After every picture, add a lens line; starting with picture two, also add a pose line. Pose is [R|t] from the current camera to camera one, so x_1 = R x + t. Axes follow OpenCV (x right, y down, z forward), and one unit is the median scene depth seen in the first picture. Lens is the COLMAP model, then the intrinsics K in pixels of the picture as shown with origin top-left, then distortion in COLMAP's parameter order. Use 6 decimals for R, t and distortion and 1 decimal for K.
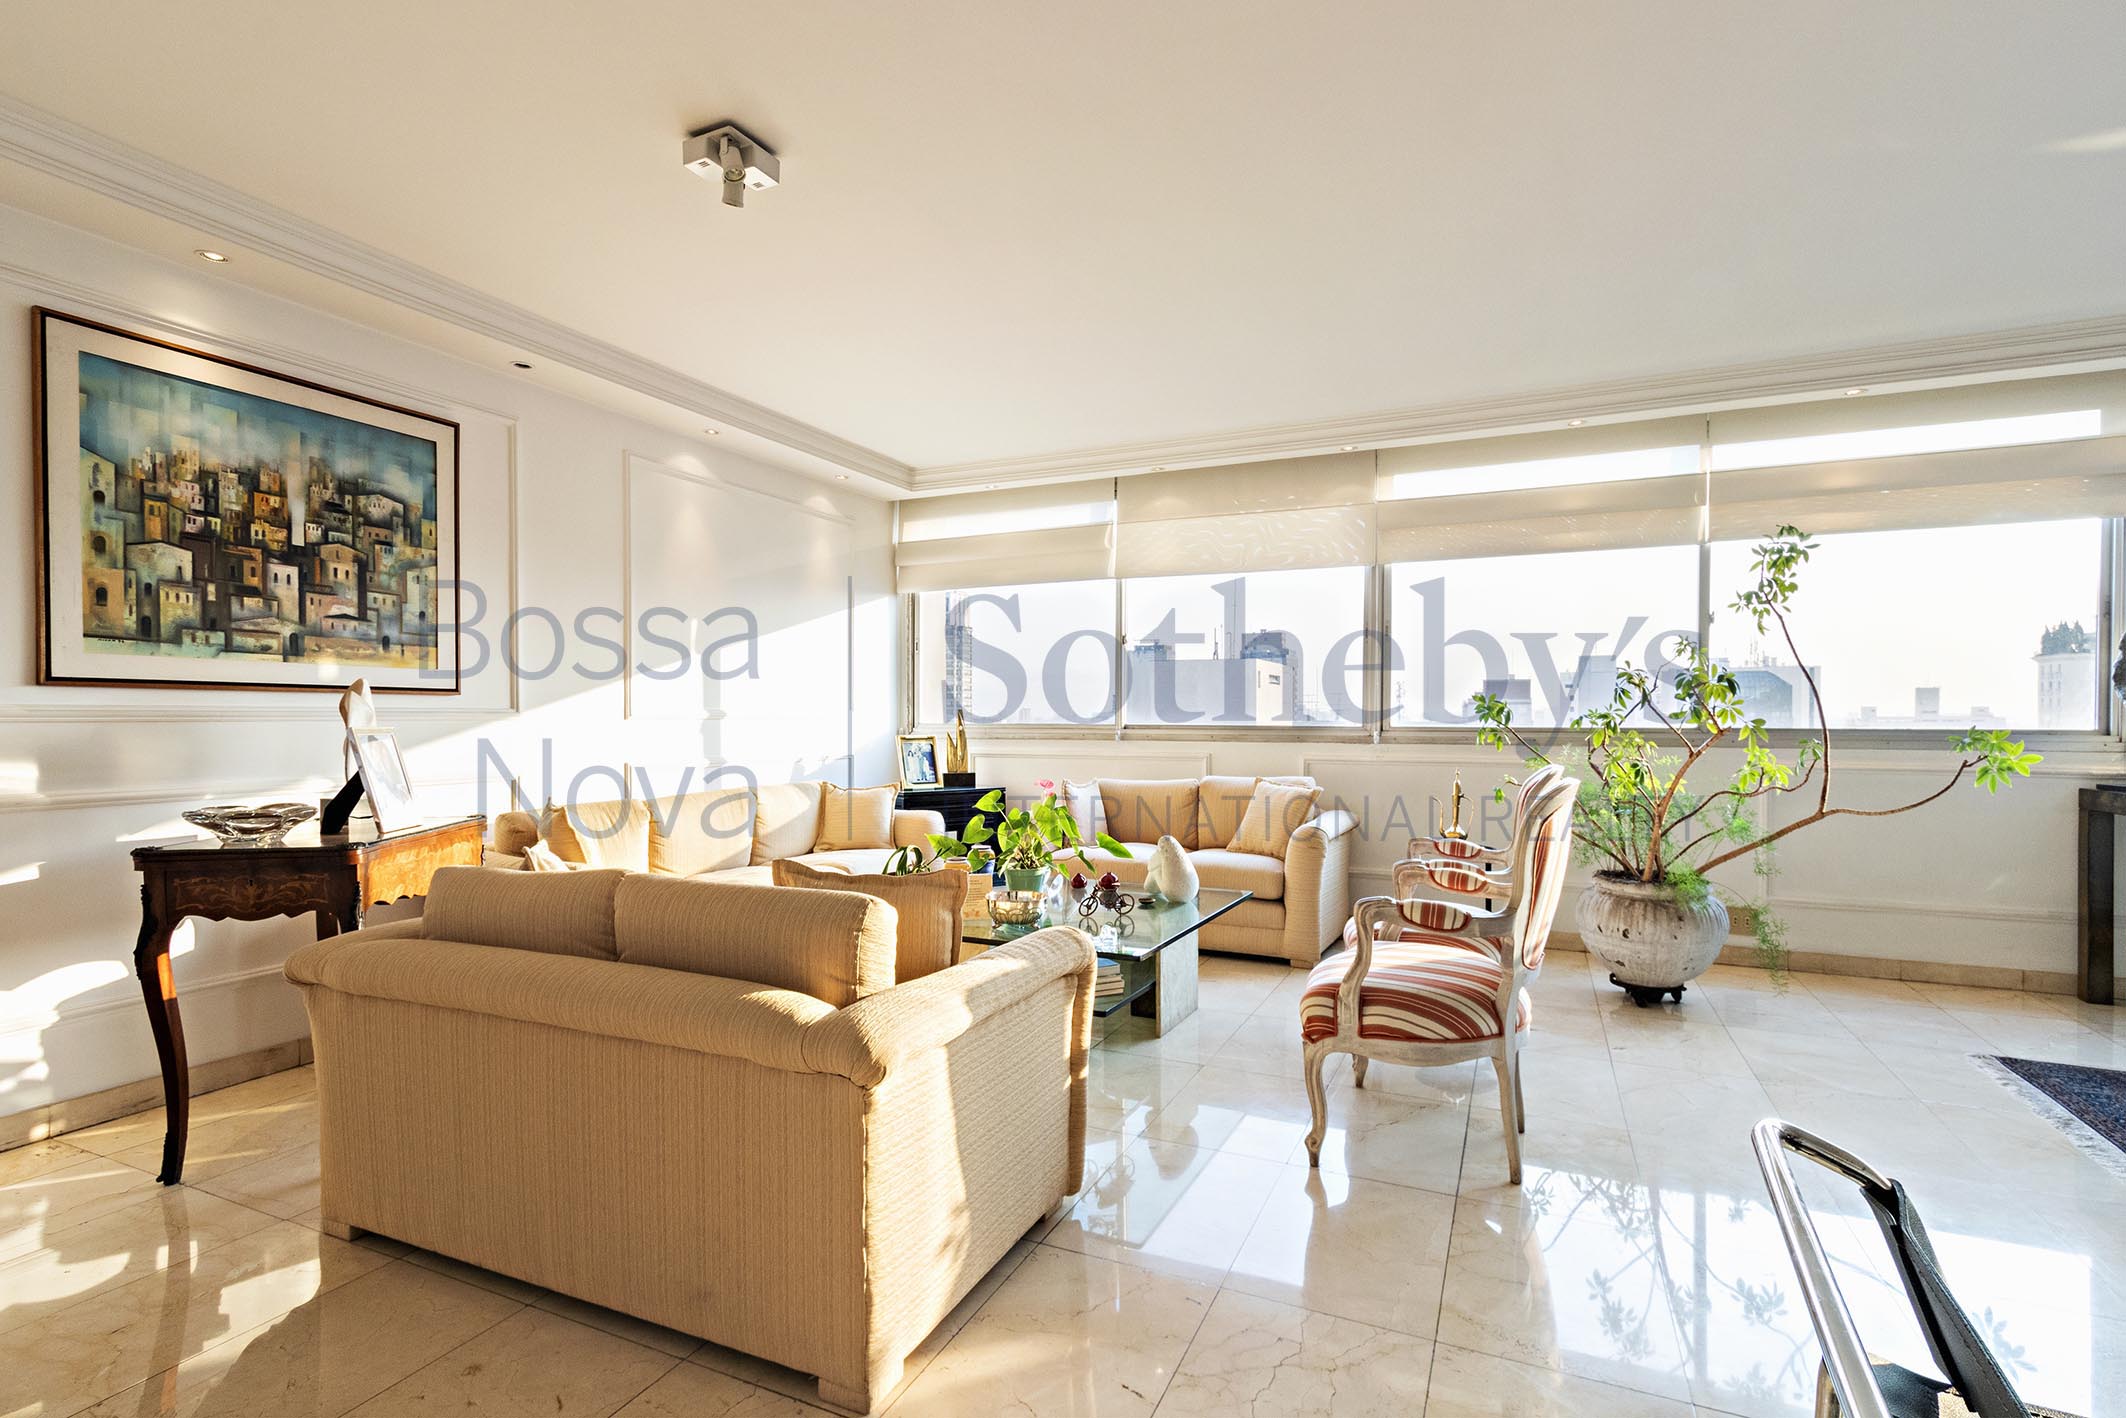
lens RADIAL K [[997.7, 0, 1077.1], [0, 997.7, 746.8], [0, 0, 1]] dist [0.020292, 0.000160]
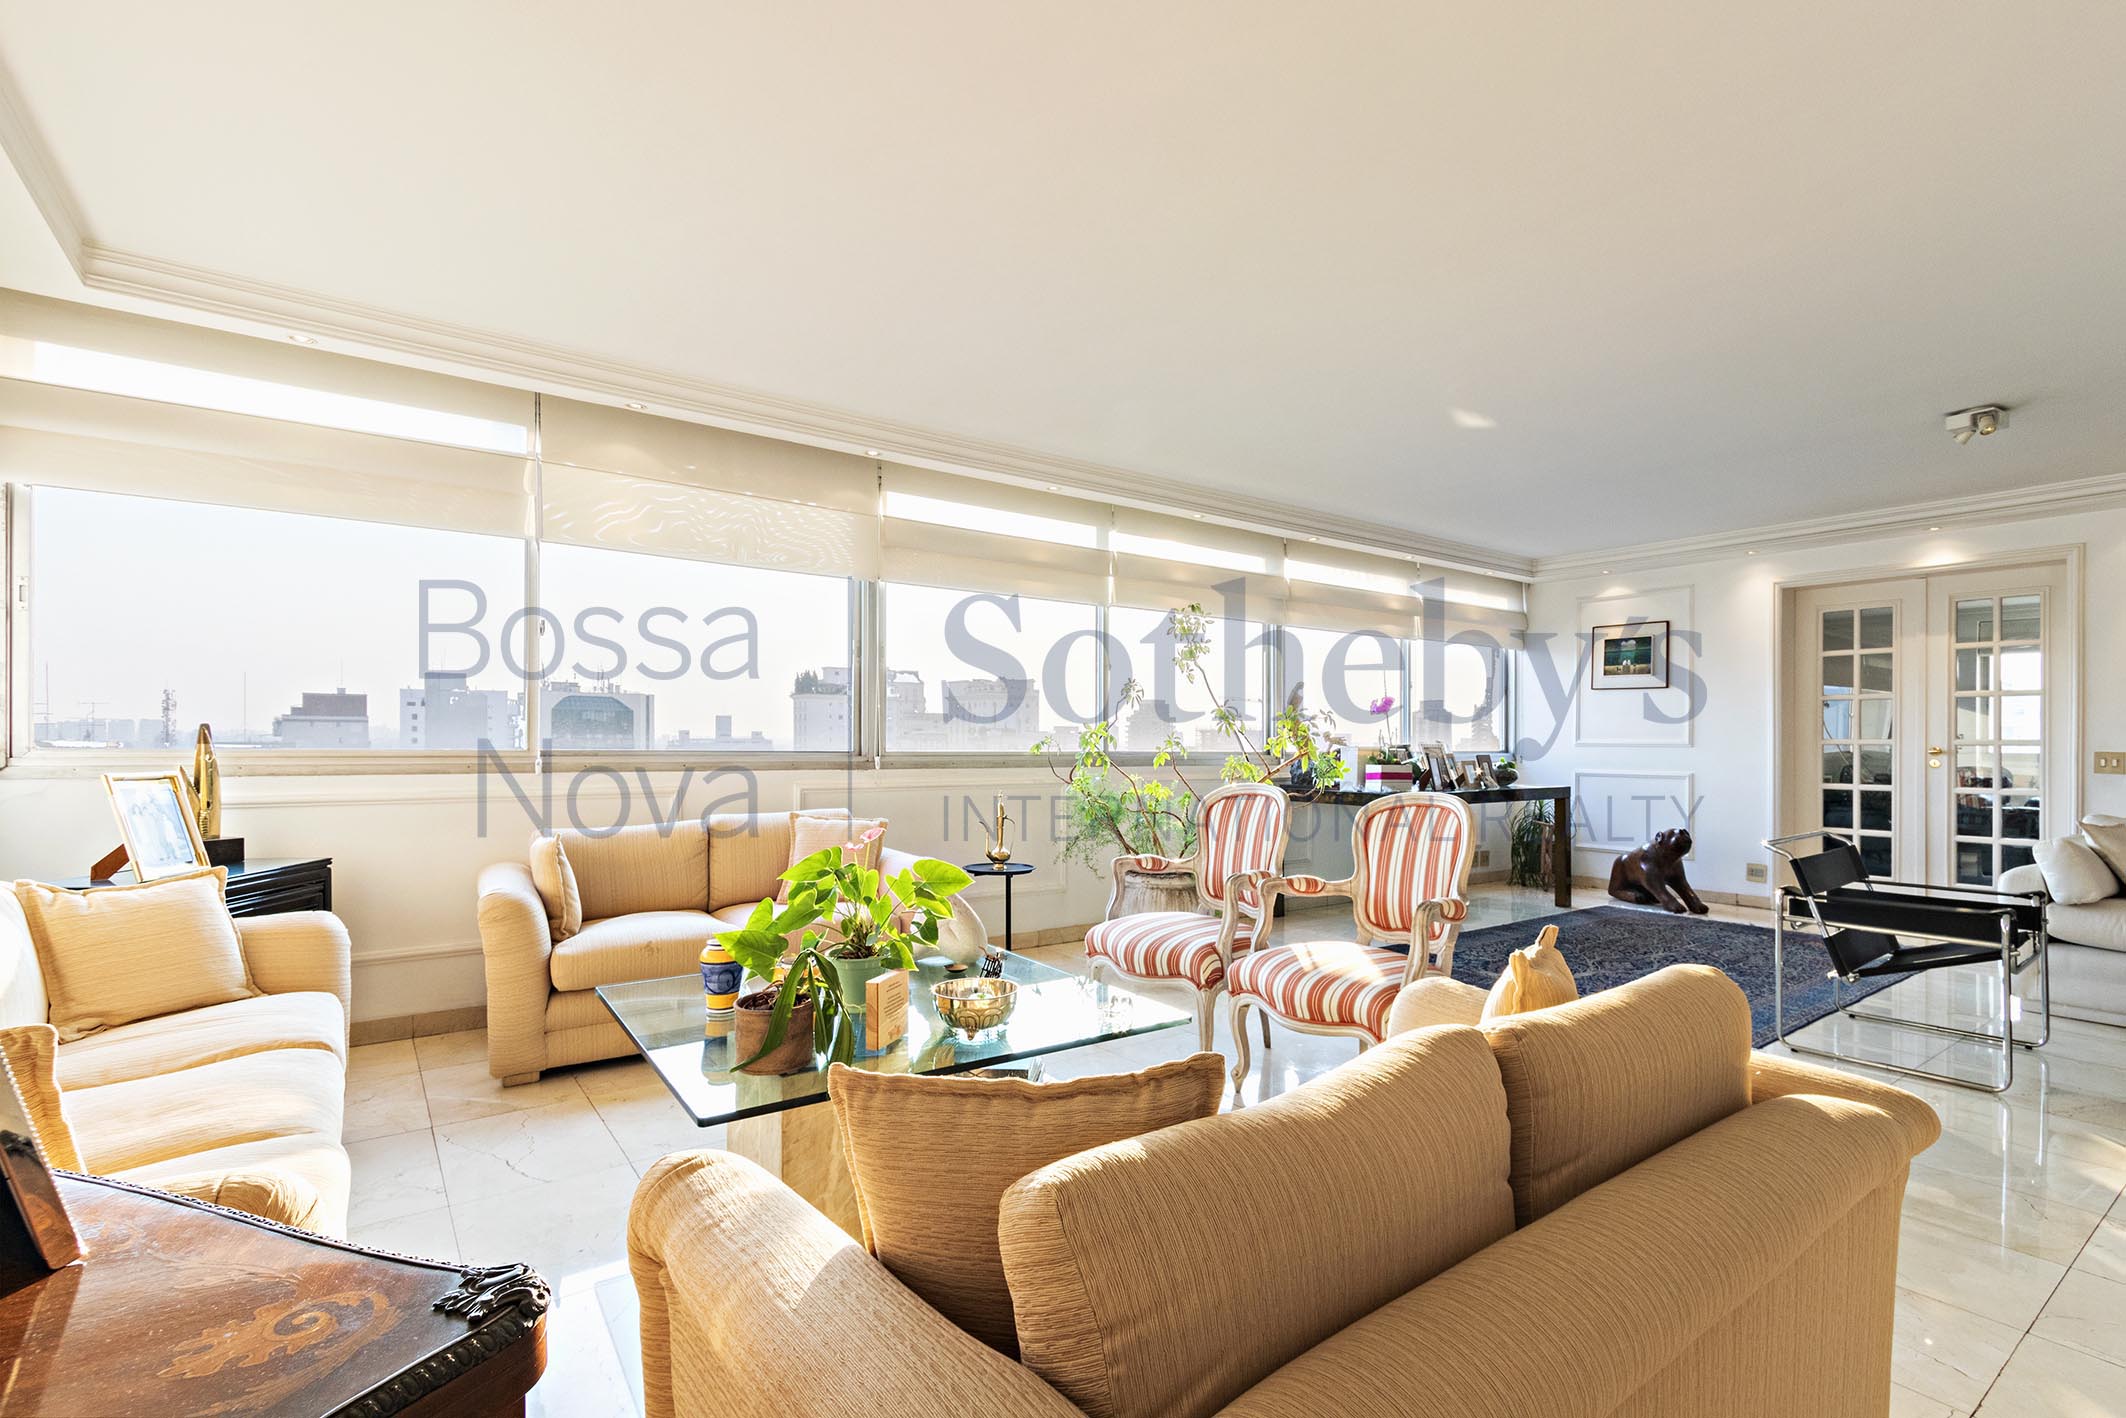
lens RADIAL K [[997.7, 0, 1063.4], [0, 997.7, 721.6], [0, 0, 1]] dist [0.020292, 0.000160]
pose [[0.487918, 0.021043, 0.872636, -0.634254], [0.018646, 0.999230, -0.034522, -0.017823], [-0.872690, 0.033115, 0.487150, 0.561508]]
